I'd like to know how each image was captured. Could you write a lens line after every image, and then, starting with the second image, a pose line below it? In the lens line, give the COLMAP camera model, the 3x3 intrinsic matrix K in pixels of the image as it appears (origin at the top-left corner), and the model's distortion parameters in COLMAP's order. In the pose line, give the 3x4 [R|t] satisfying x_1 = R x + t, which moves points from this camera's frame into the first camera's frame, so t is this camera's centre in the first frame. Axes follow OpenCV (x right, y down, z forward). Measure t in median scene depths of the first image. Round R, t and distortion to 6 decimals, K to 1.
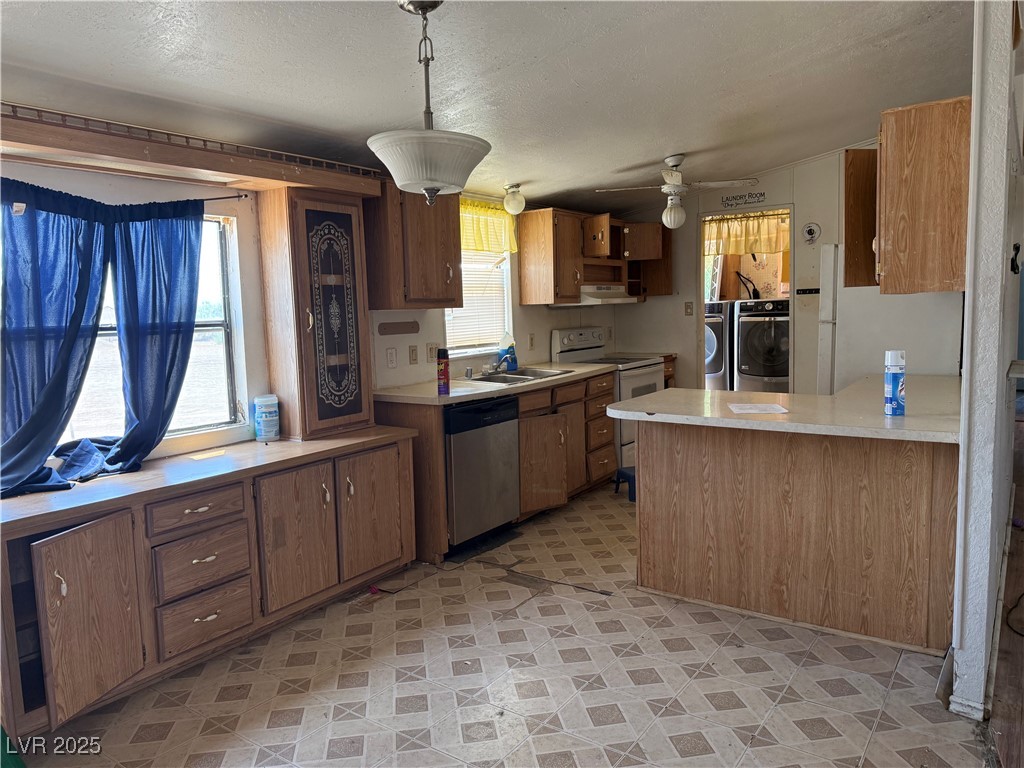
lens RADIAL K [[723.0, 0, 510.2], [0, 723.0, 386.2], [0, 0, 1]] dist [0.074919, -0.088164]
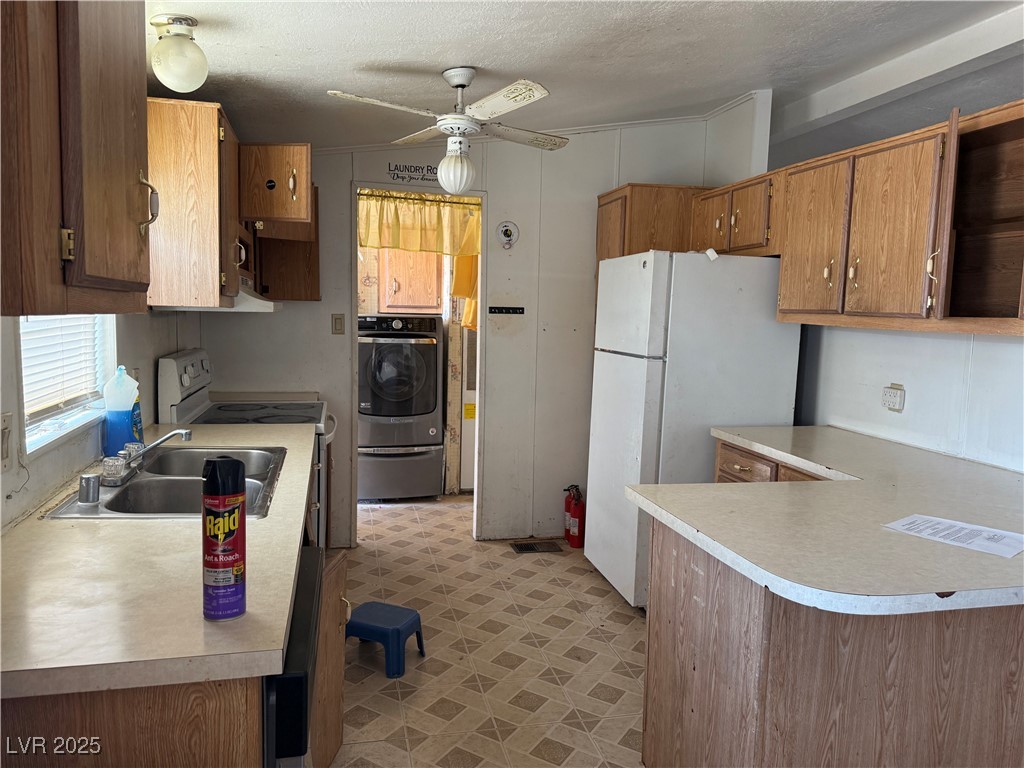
lens RADIAL K [[723.0, 0, 516.9], [0, 723.0, 386.3], [0, 0, 1]] dist [0.074919, -0.088164]
pose [[0.642278, -0.027579, 0.765975, -0.194846], [0.034821, 0.999371, 0.006785, -0.063033], [-0.765680, 0.022314, 0.642834, 0.581091]]
